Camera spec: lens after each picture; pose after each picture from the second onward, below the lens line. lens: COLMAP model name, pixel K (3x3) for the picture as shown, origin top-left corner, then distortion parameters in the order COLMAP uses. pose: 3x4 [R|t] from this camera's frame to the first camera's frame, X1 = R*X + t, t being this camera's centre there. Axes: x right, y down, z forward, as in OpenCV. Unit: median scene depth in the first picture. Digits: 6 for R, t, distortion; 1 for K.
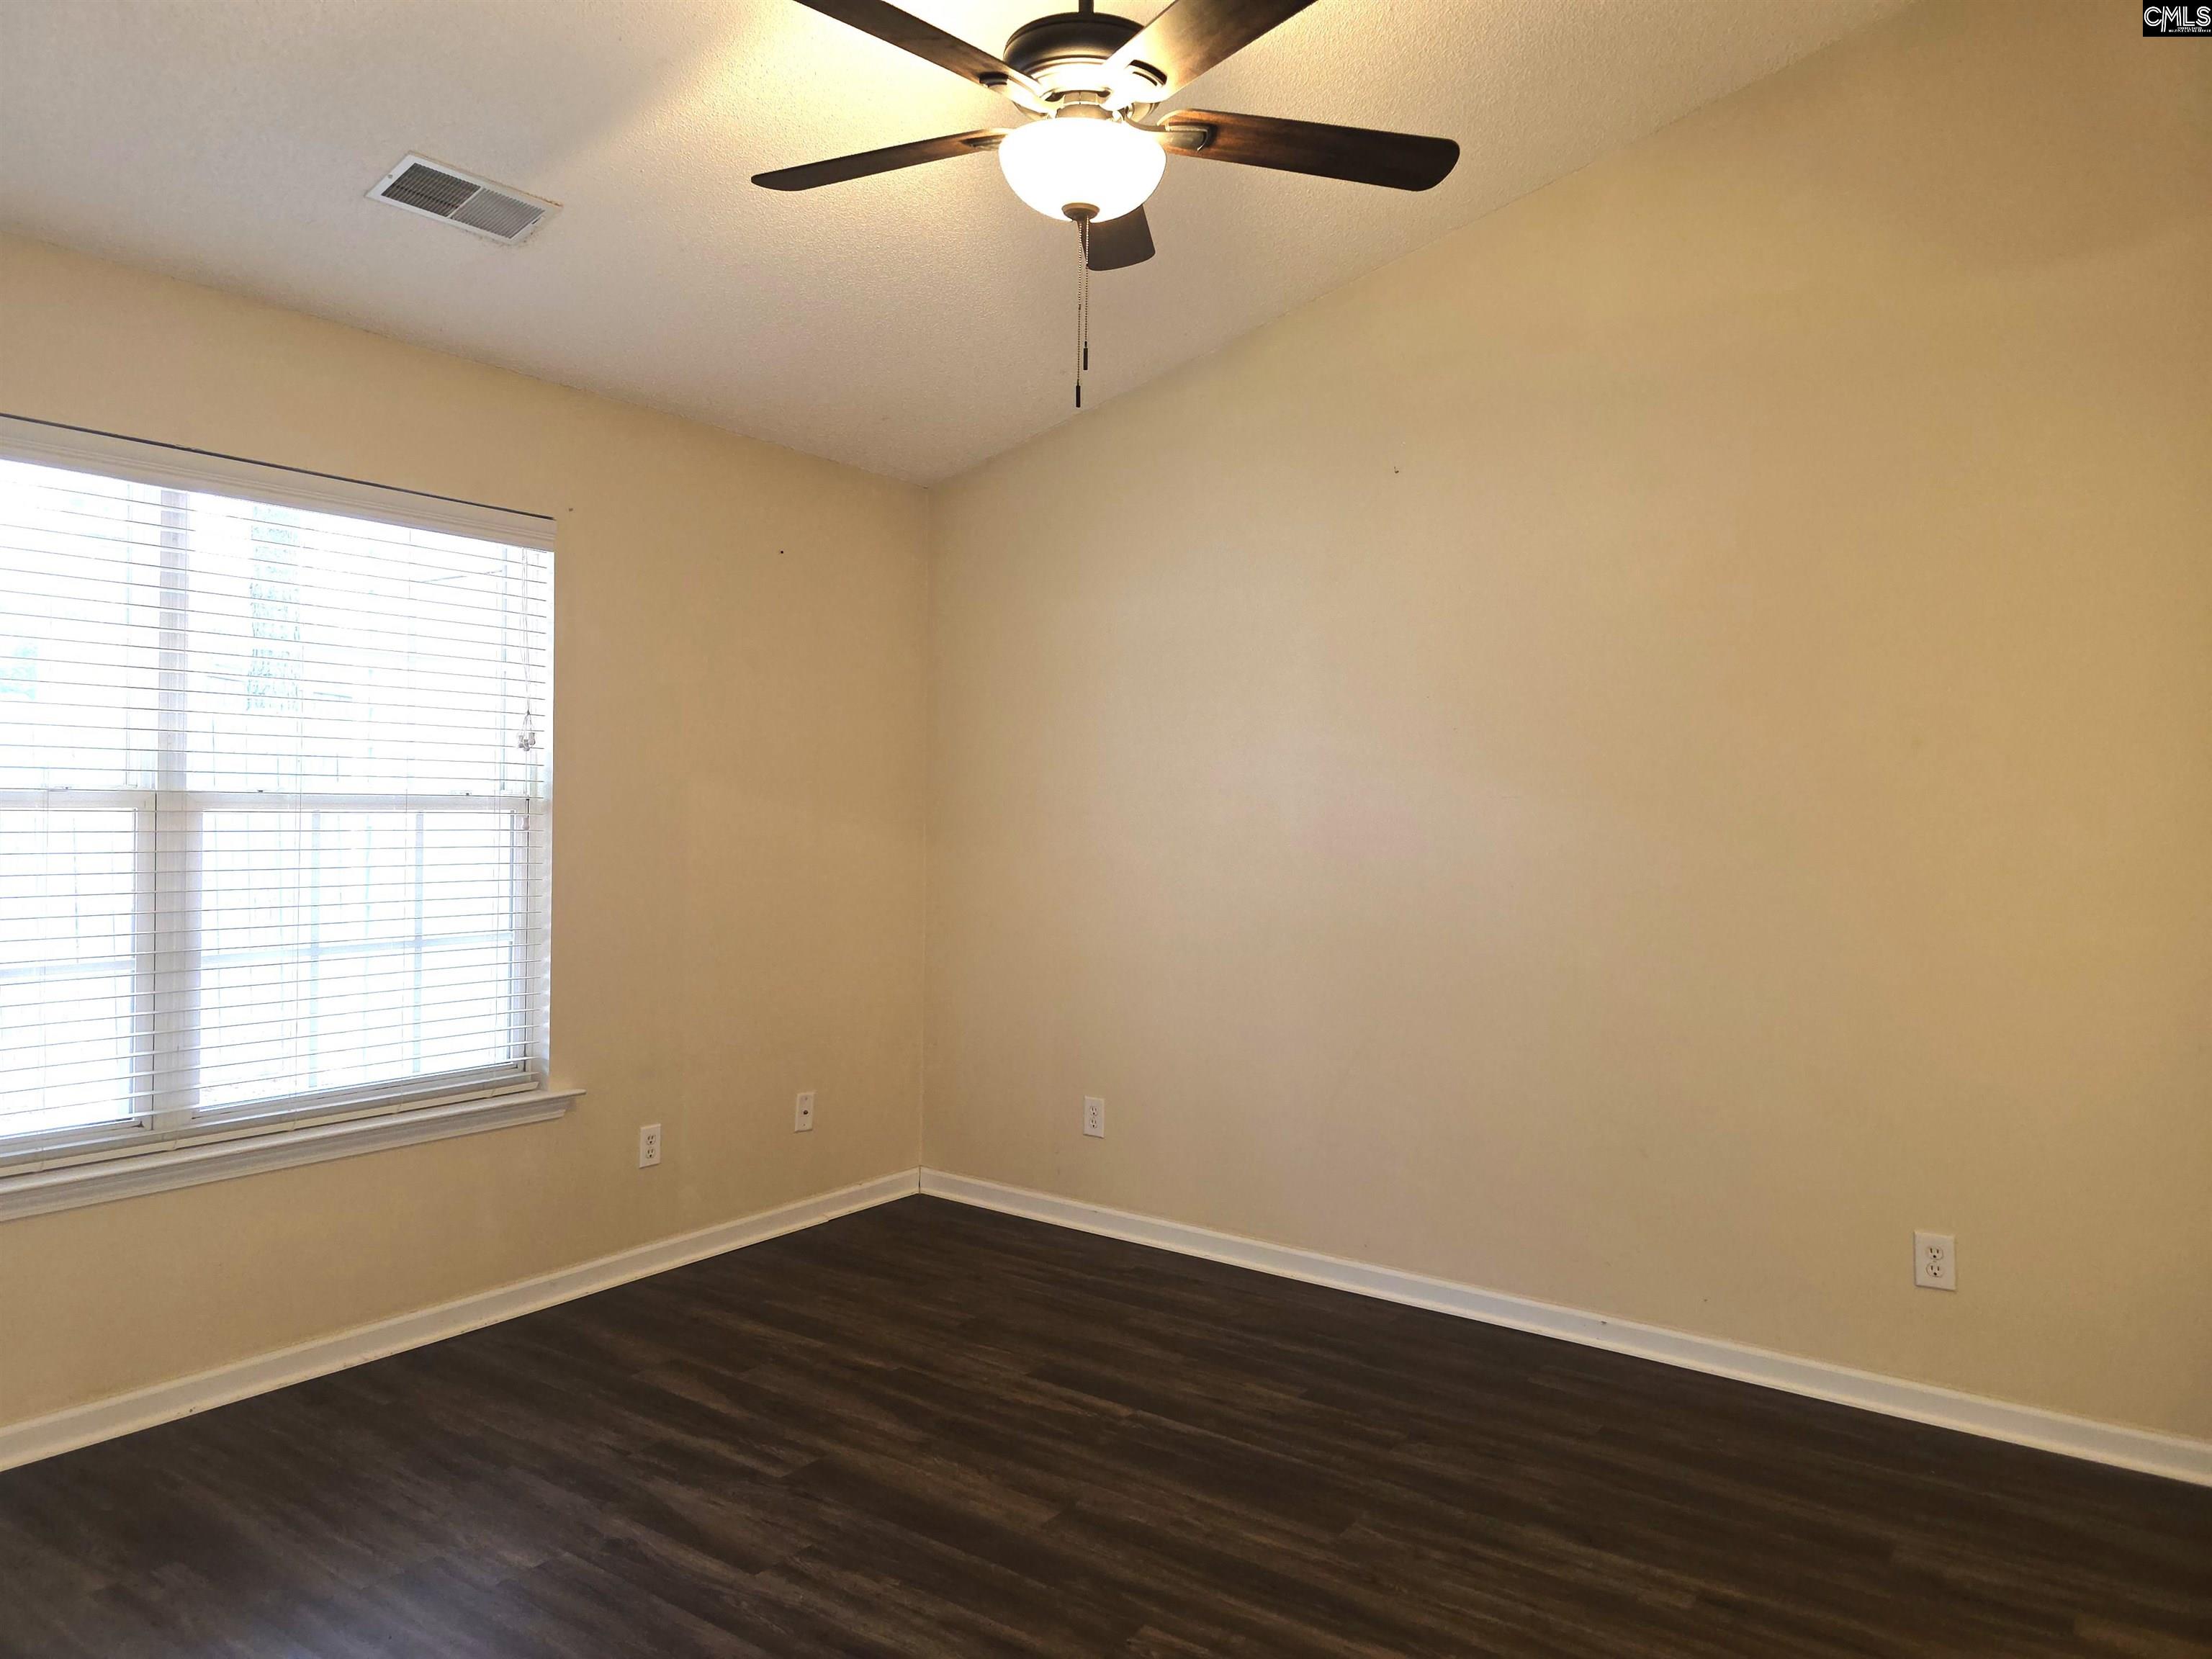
lens RADIAL K [[1496.3, 0, 1108.6], [0, 1496.3, 825.8], [0, 0, 1]] dist [0.051320, -0.044830]
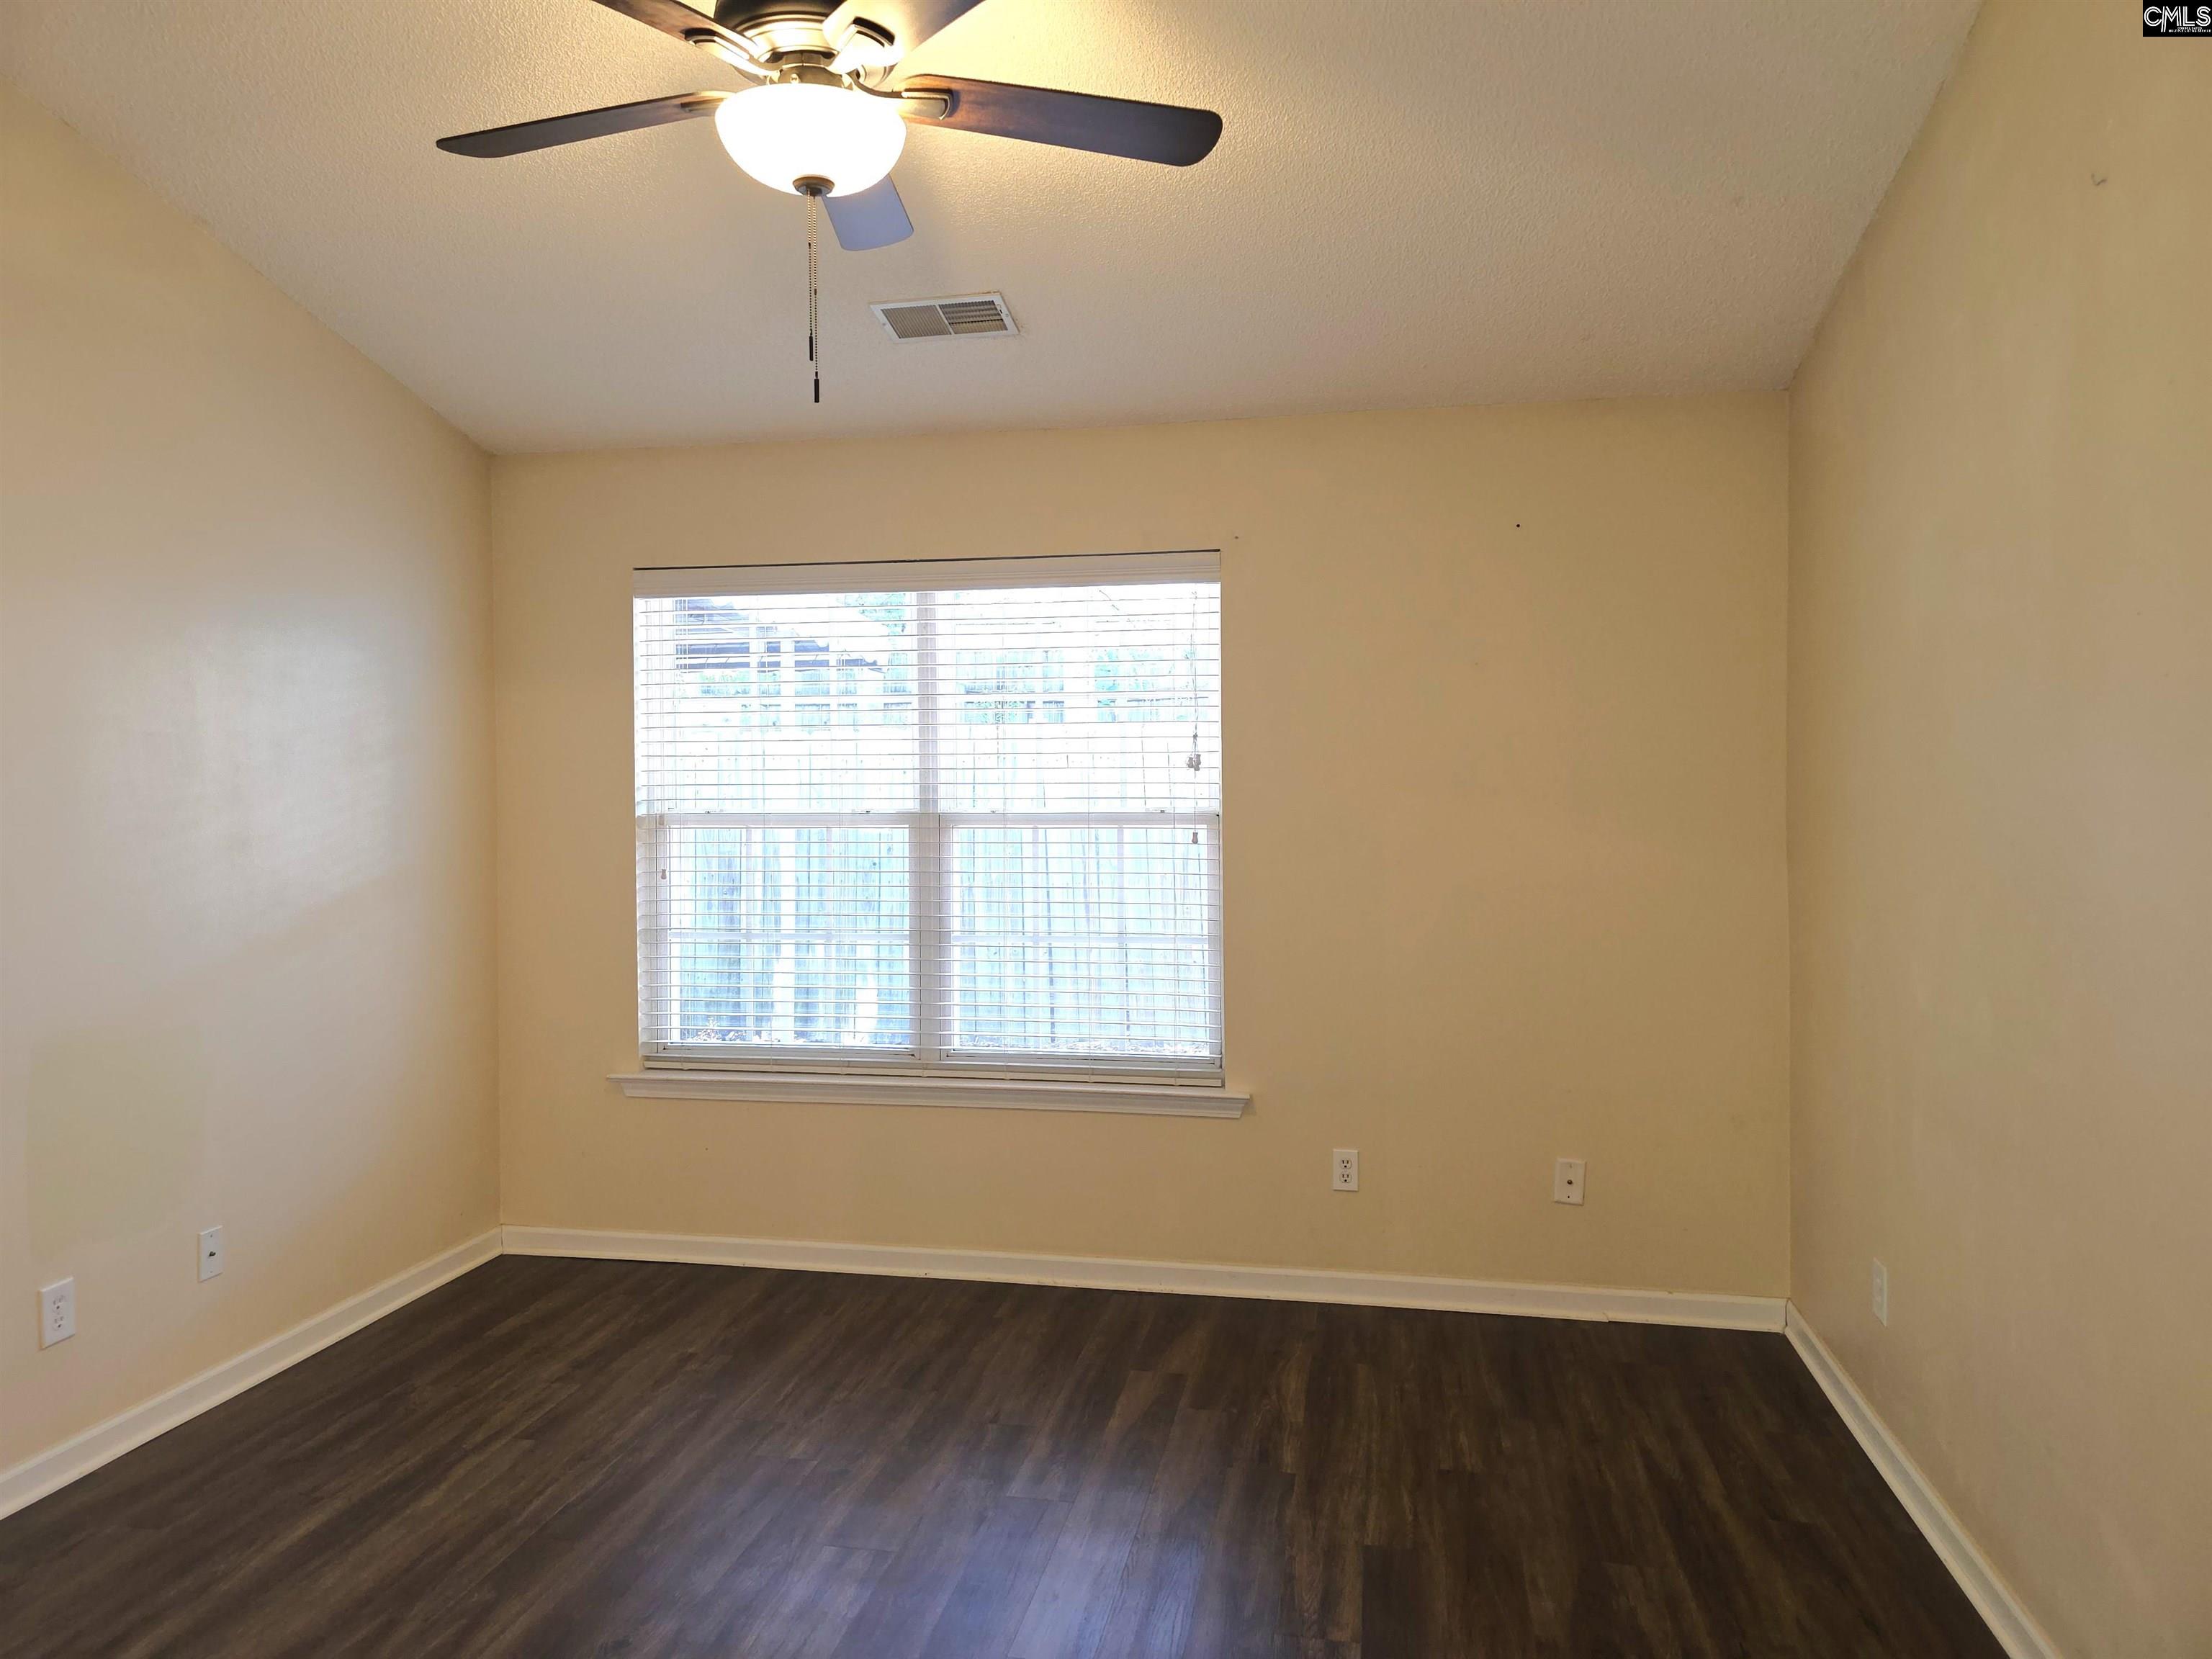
lens RADIAL K [[1450.3, 0, 1106.8], [0, 1450.3, 813.2], [0, 0, 1]] dist [0.031555, -0.005719]
pose [[0.412297, -0.014172, -0.910939, 0.634586], [-0.005560, 0.999821, -0.018071, 0.000024], [0.911033, 0.012515, 0.412144, 0.607764]]
